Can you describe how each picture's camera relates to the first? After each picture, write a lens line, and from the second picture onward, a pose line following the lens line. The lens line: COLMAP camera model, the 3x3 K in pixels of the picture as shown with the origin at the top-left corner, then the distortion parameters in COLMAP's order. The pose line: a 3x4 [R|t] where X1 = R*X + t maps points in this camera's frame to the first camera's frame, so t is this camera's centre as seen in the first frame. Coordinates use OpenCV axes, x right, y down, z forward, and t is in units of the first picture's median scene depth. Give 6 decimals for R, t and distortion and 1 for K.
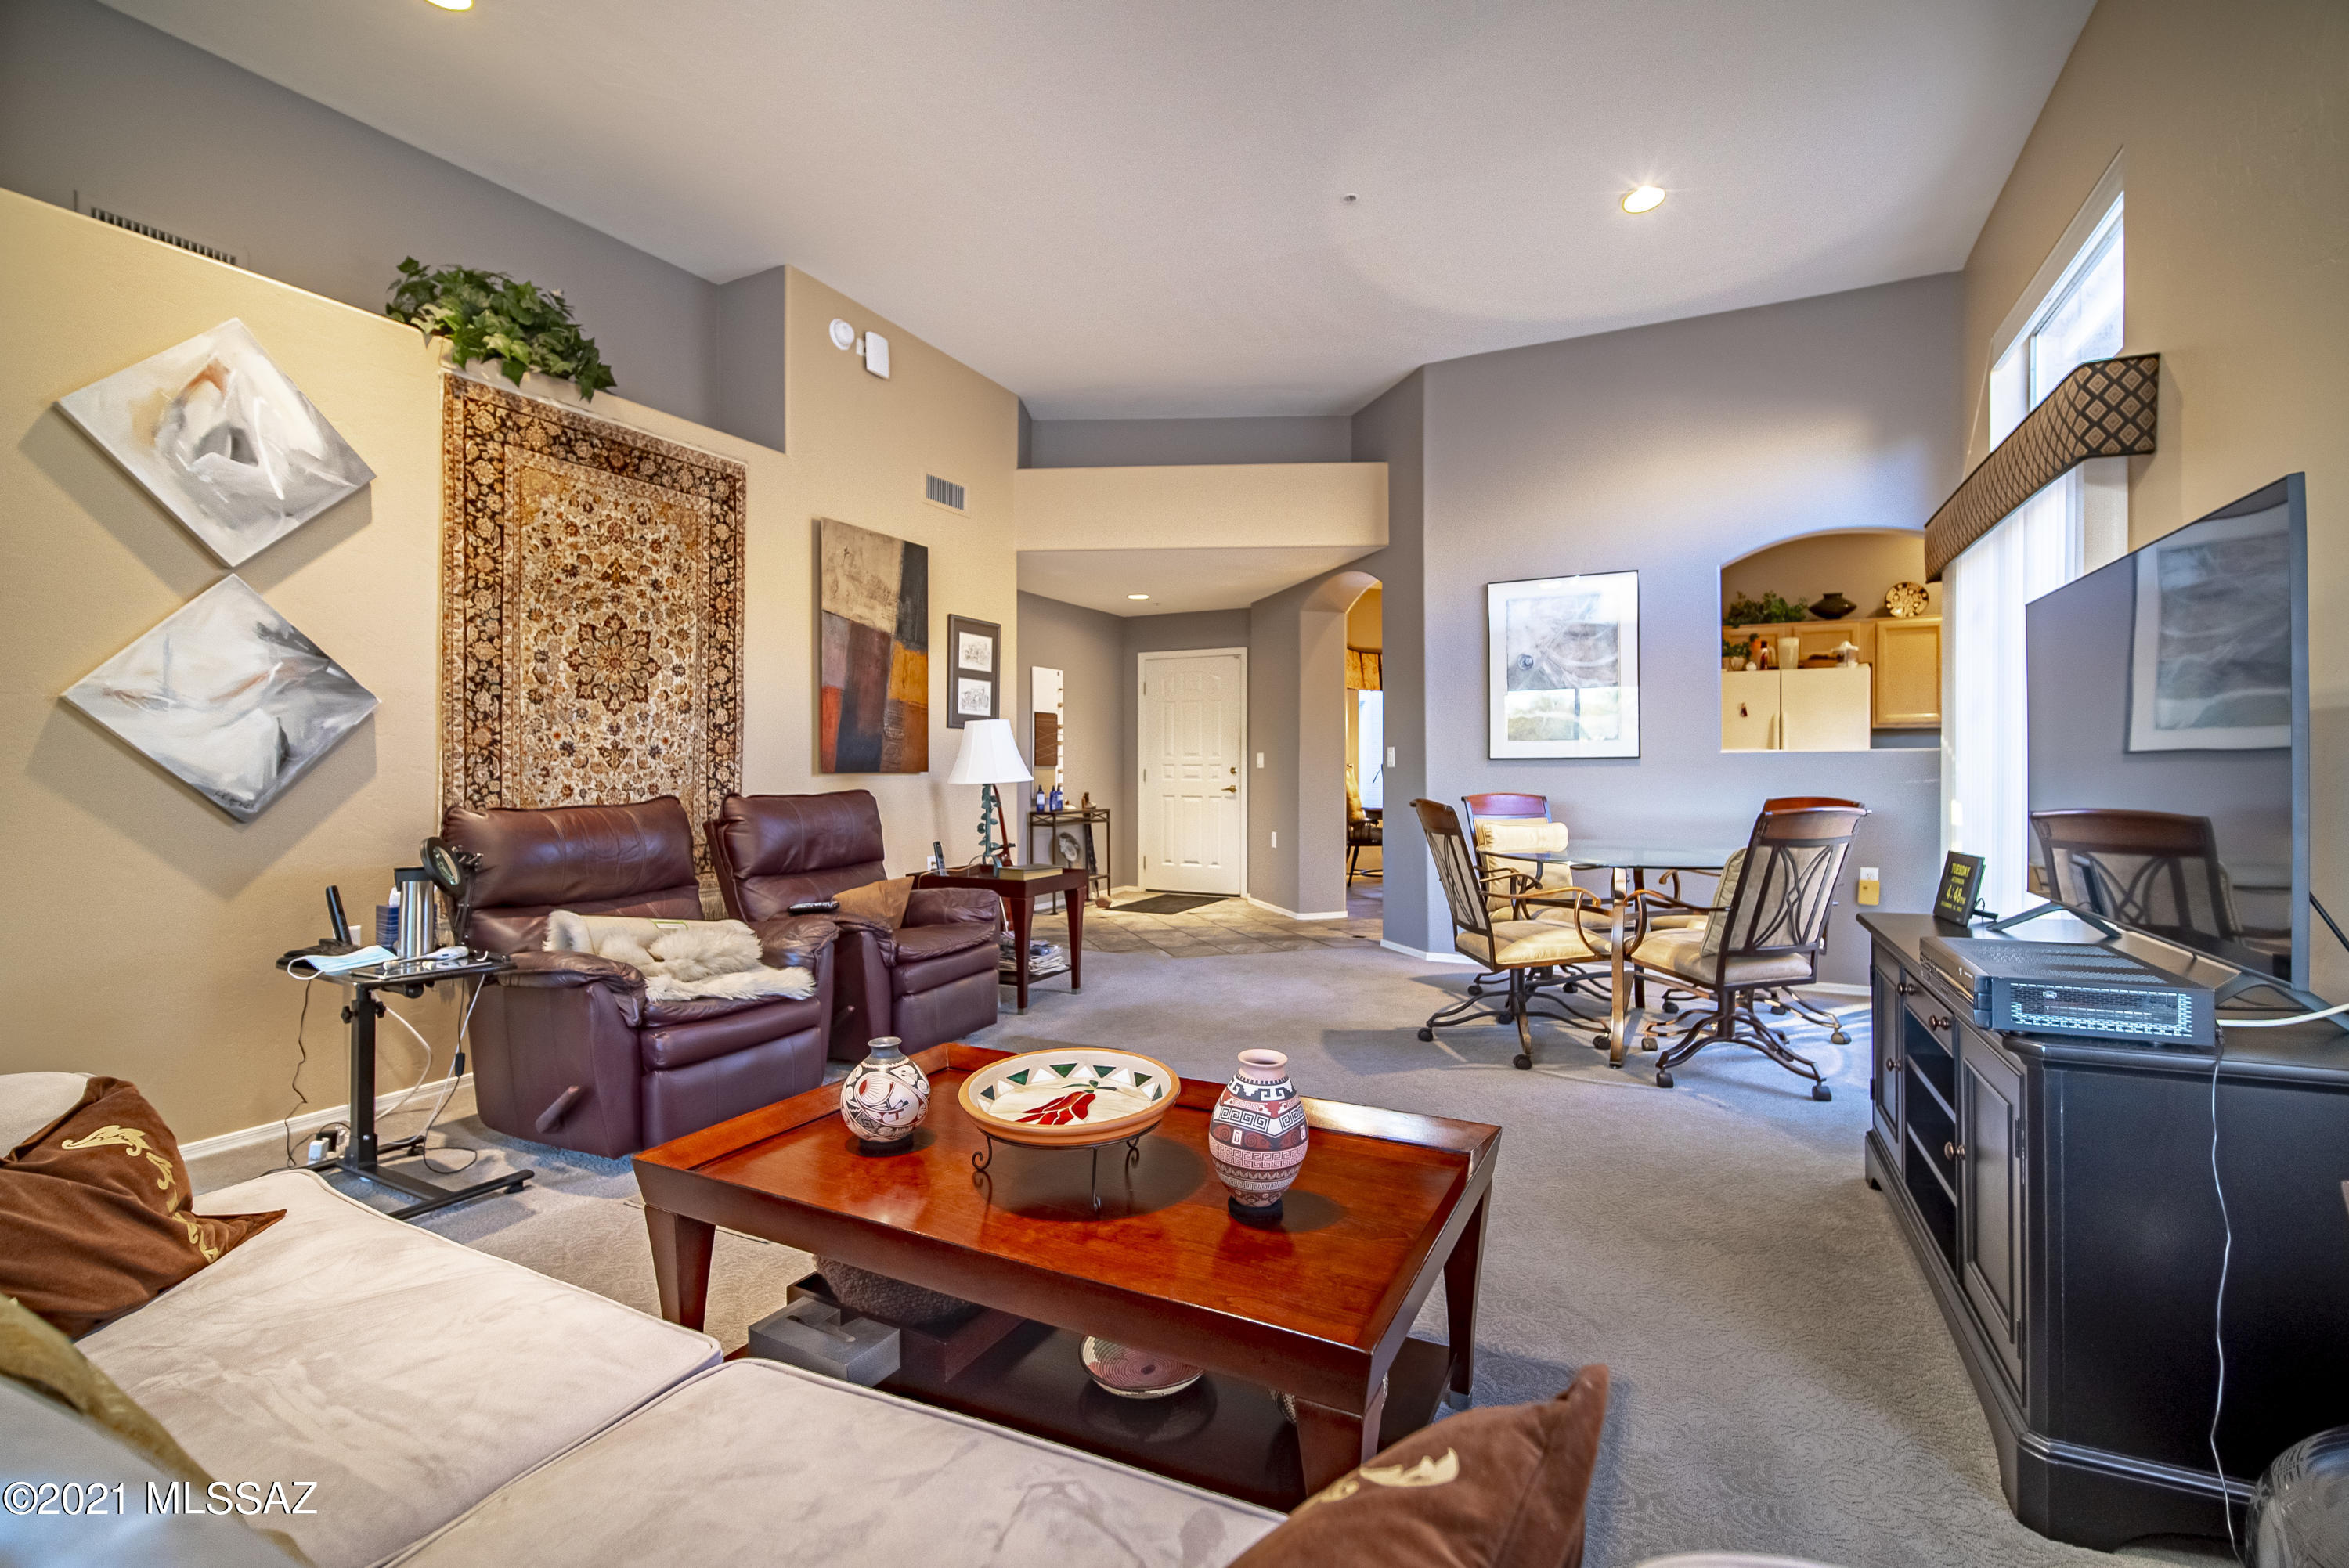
lens RADIAL K [[1037.9, 0, 1174.9], [0, 1037.9, 787.2], [0, 0, 1]] dist [-0.014827, 0.001666]
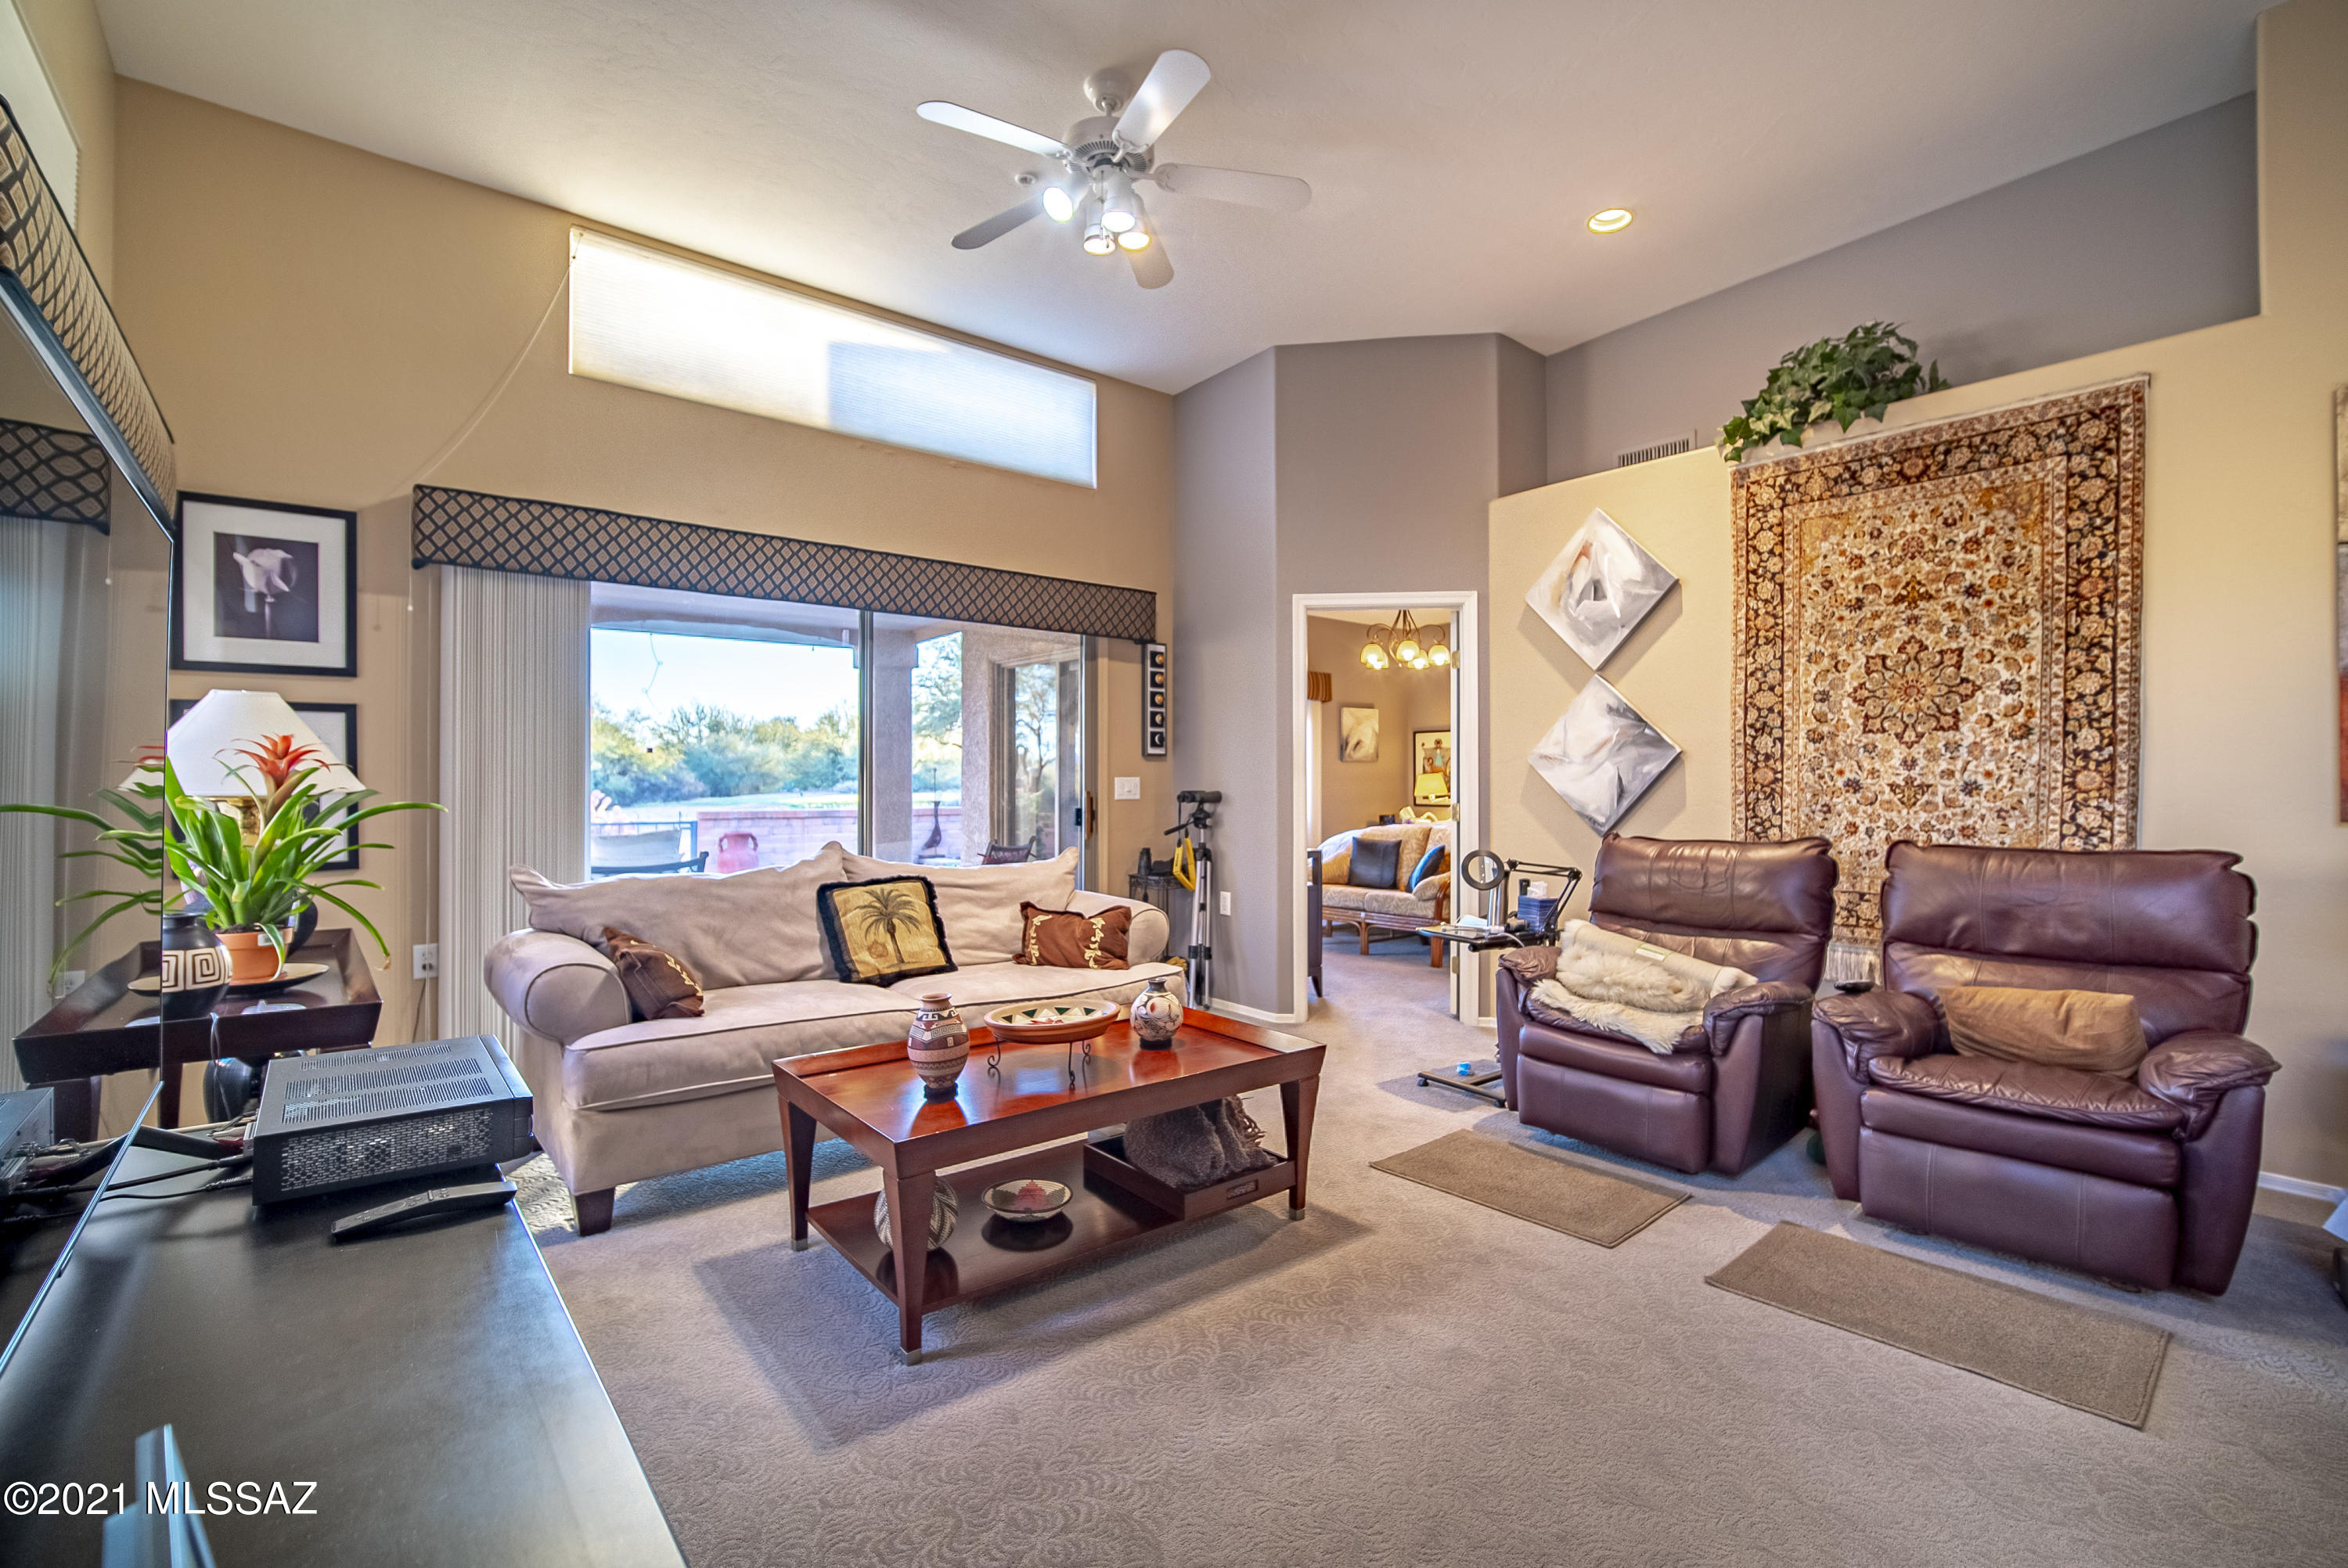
lens RADIAL K [[1037.4, 0, 1177.6], [0, 1037.4, 782.0], [0, 0, 1]] dist [-0.014827, 0.001666]
pose [[-0.409888, 0.003347, -0.912130, 0.588318], [-0.015265, 0.999828, 0.010528, -0.042024], [0.912008, 0.018239, -0.409766, 0.833002]]
